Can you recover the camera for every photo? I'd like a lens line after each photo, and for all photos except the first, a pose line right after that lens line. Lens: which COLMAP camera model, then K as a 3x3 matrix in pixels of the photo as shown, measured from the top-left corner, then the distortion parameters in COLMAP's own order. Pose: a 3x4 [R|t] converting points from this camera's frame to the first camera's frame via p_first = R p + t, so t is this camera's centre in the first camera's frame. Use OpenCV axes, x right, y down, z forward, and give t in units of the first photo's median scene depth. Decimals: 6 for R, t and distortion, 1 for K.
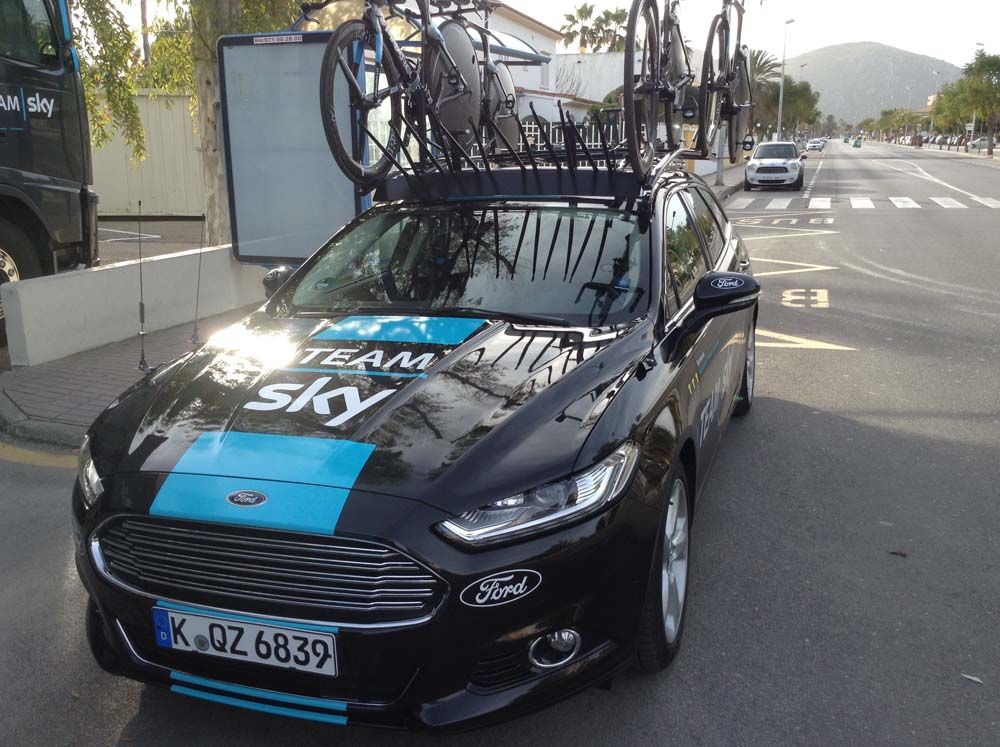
lens RADIAL K [[879.3, 0, 500.0], [0, 879.3, 373.5], [0, 0, 1]] dist [0.144767, -0.267430]
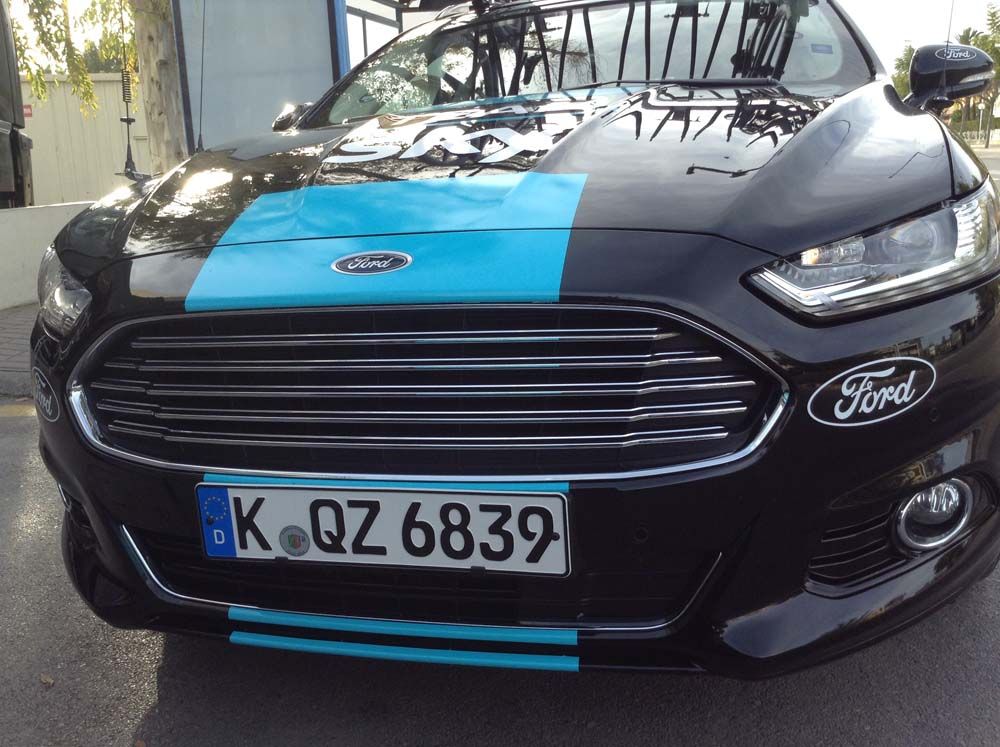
lens RADIAL K [[879.3, 0, 500.0], [0, 879.3, 373.5], [0, 0, 1]] dist [0.144767, -0.267430]
pose [[0.996946, -0.048374, 0.061308, -0.242179], [0.049658, 0.998574, -0.019600, 0.220904], [-0.060273, 0.022584, 0.997926, 0.461115]]
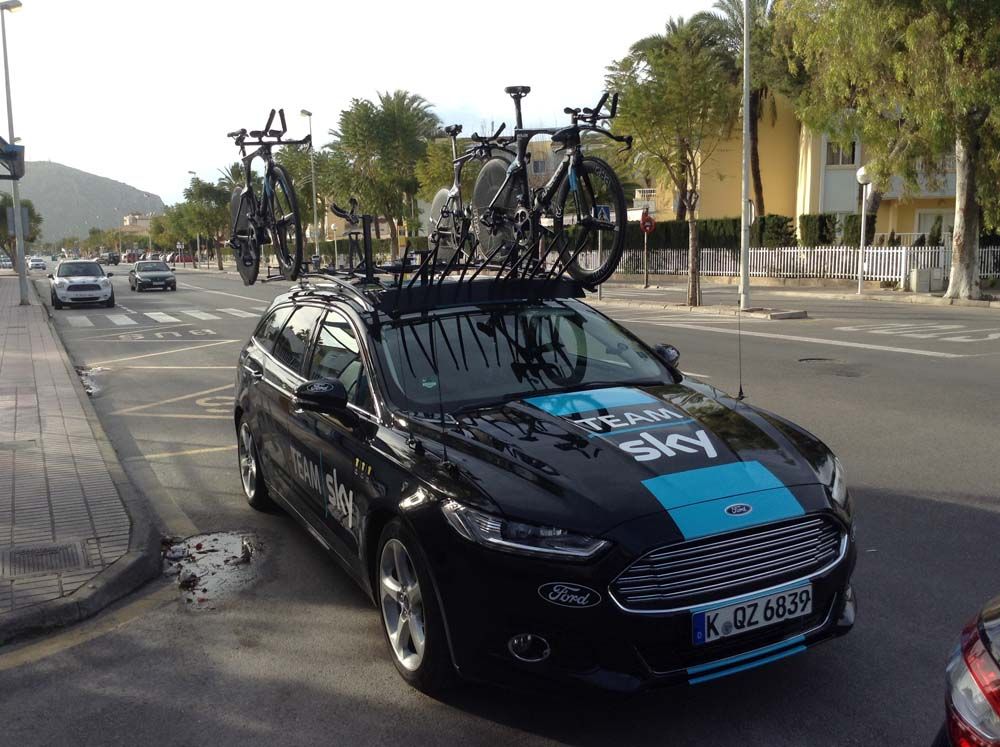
lens RADIAL K [[915.3, 0, 500.0], [0, 915.3, 373.5], [0, 0, 1]] dist [0.061339, -0.204686]
pose [[0.692746, -0.089257, 0.715637, -1.529956], [0.181374, 0.981980, -0.053096, -0.056317], [-0.698001, 0.166580, 0.696452, 0.235125]]
